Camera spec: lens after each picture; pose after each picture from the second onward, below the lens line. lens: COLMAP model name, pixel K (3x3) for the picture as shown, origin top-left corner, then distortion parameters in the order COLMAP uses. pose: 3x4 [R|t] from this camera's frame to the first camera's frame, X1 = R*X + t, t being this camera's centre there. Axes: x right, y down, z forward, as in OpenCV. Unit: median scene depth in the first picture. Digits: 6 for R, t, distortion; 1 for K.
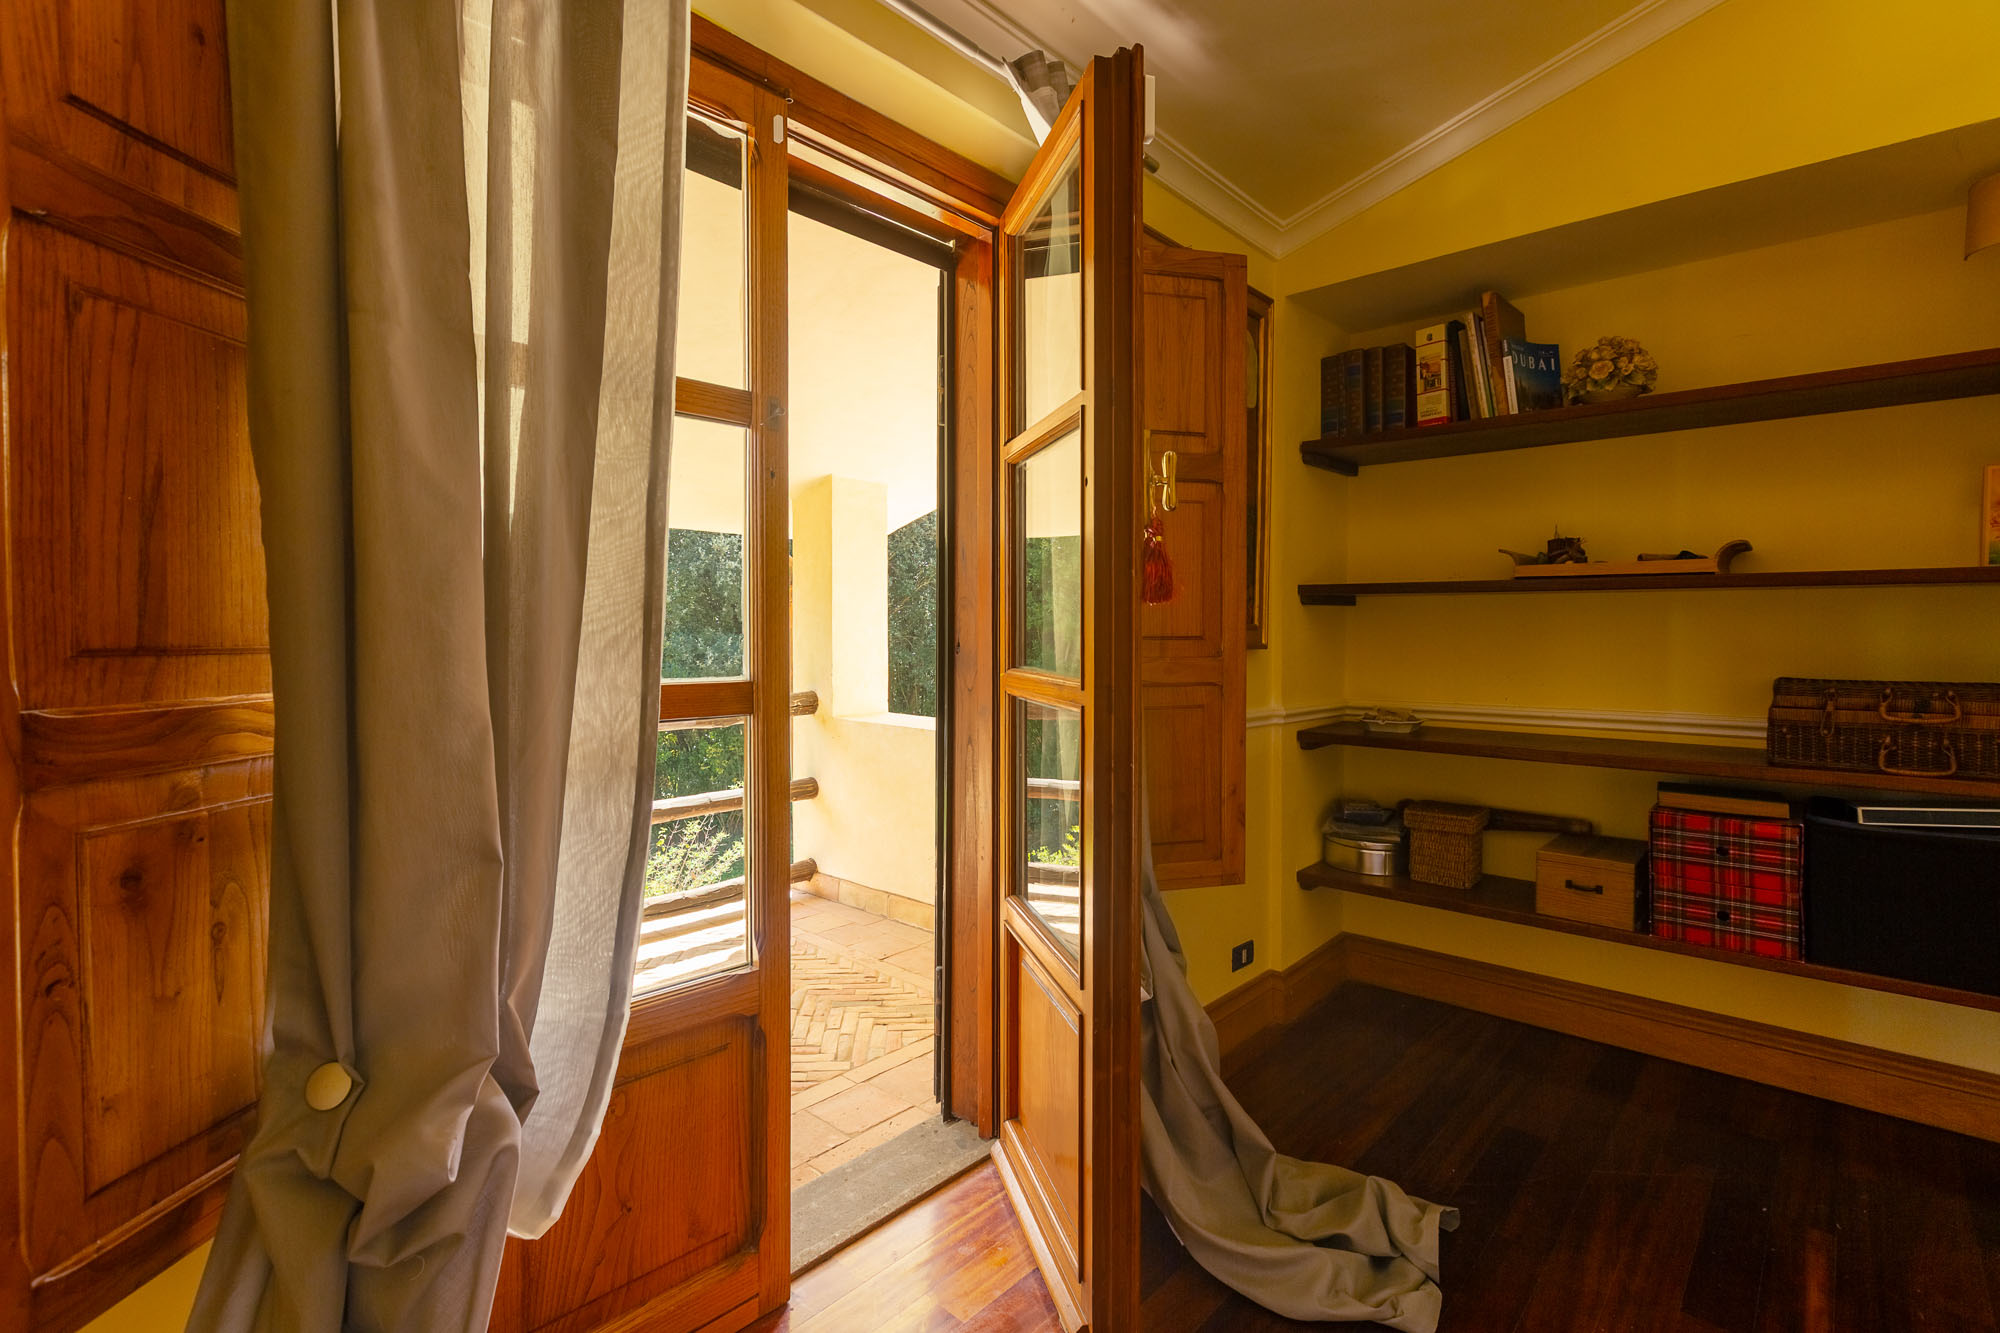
lens RADIAL K [[919.3, 0, 1002.3], [0, 919.3, 657.0], [0, 0, 1]] dist [0.000699, 0.001892]
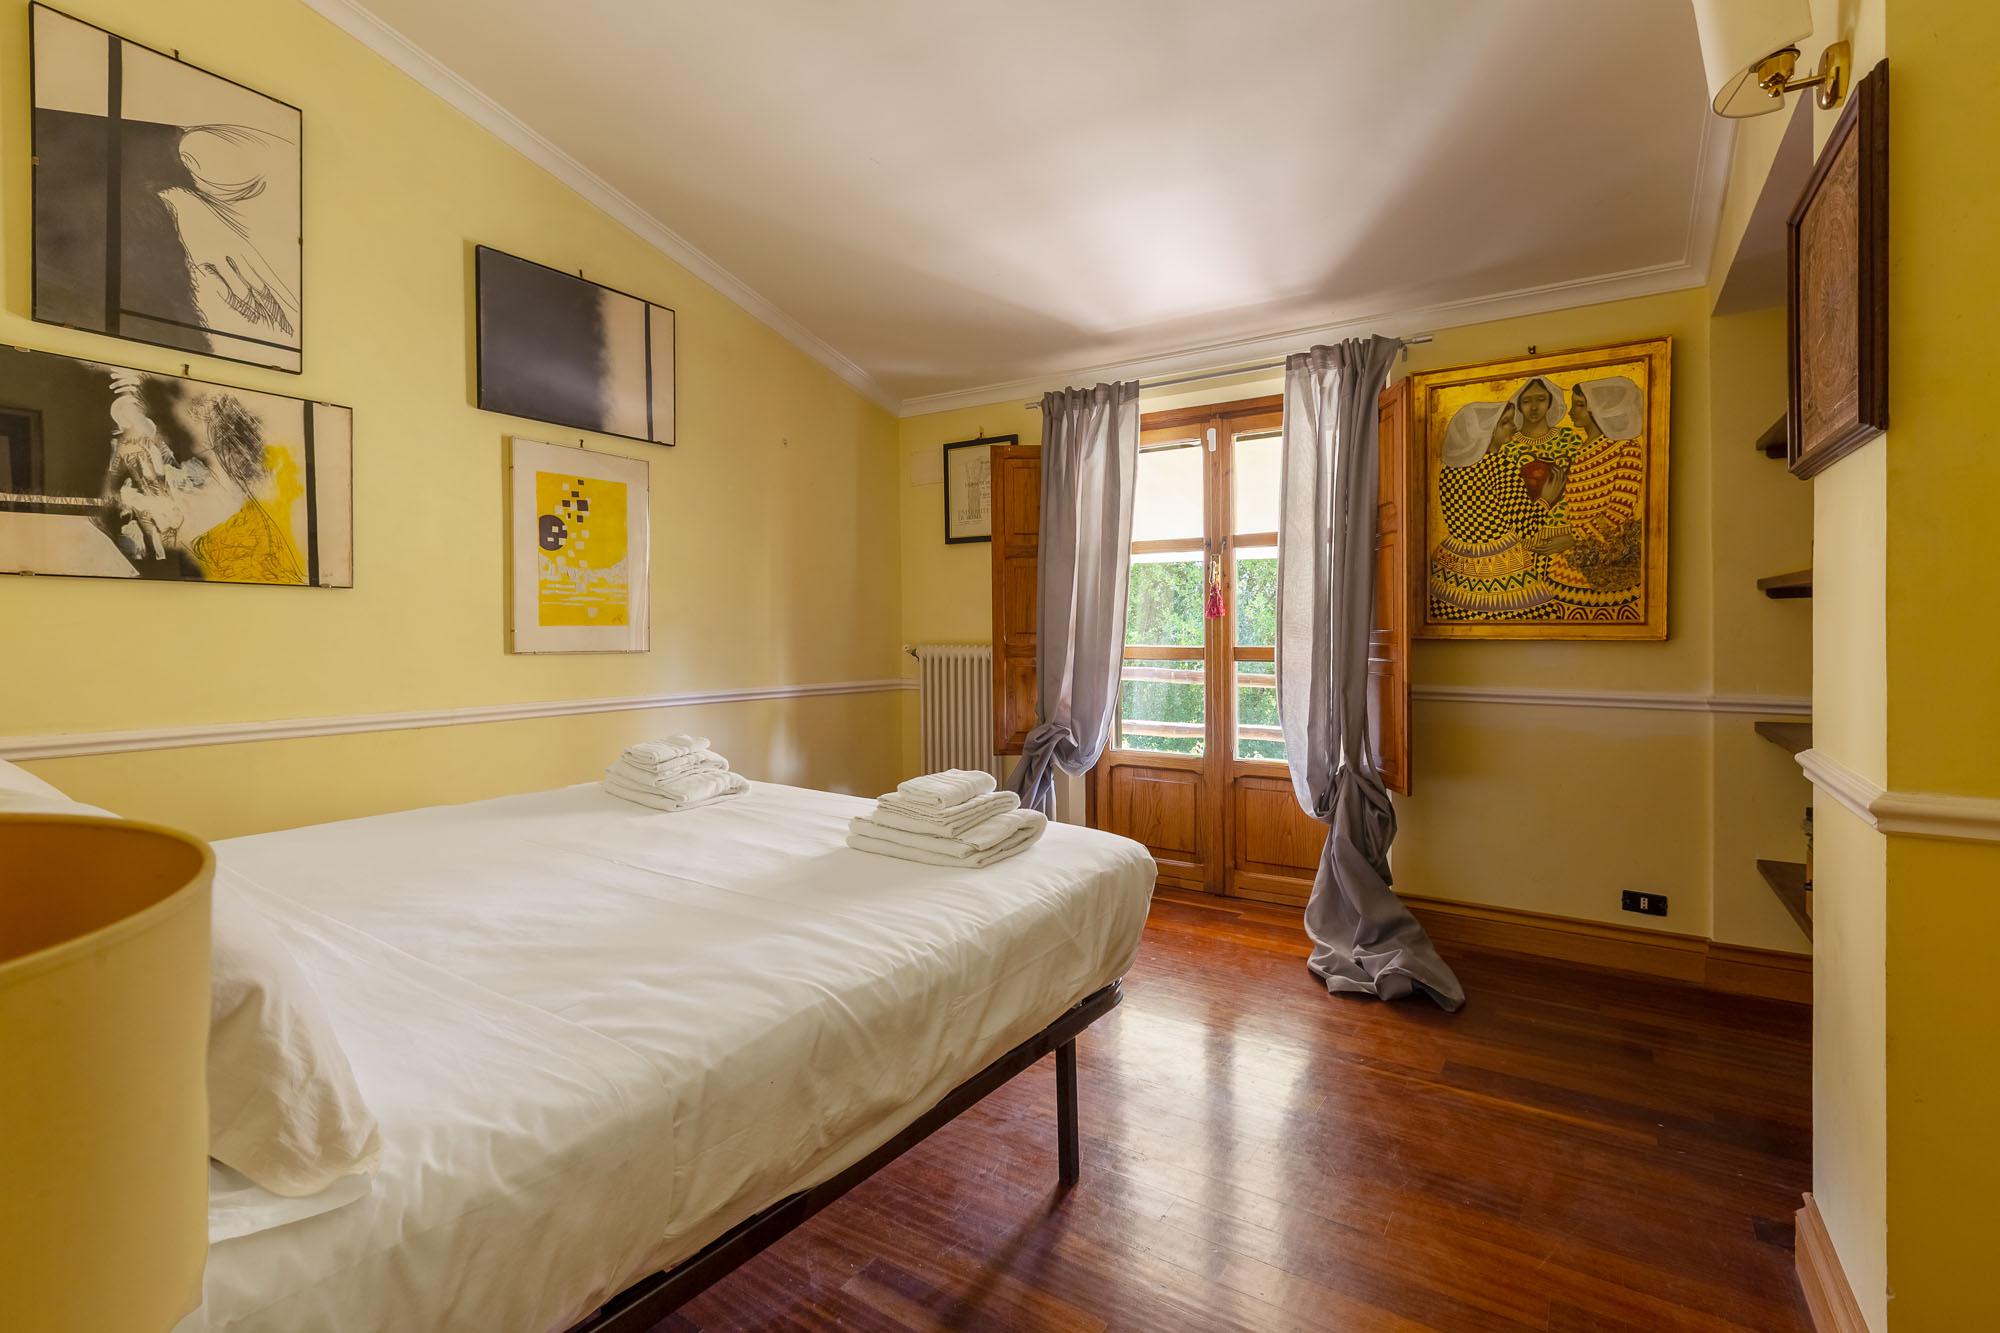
lens RADIAL K [[919.3, 0, 998.6], [0, 919.3, 650.1], [0, 0, 1]] dist [0.000699, 0.001892]
pose [[0.176091, 0.015987, -0.984244, 4.283923], [-0.025119, 0.999616, 0.011742, 0.030515], [0.984053, 0.022655, 0.176425, -0.087992]]
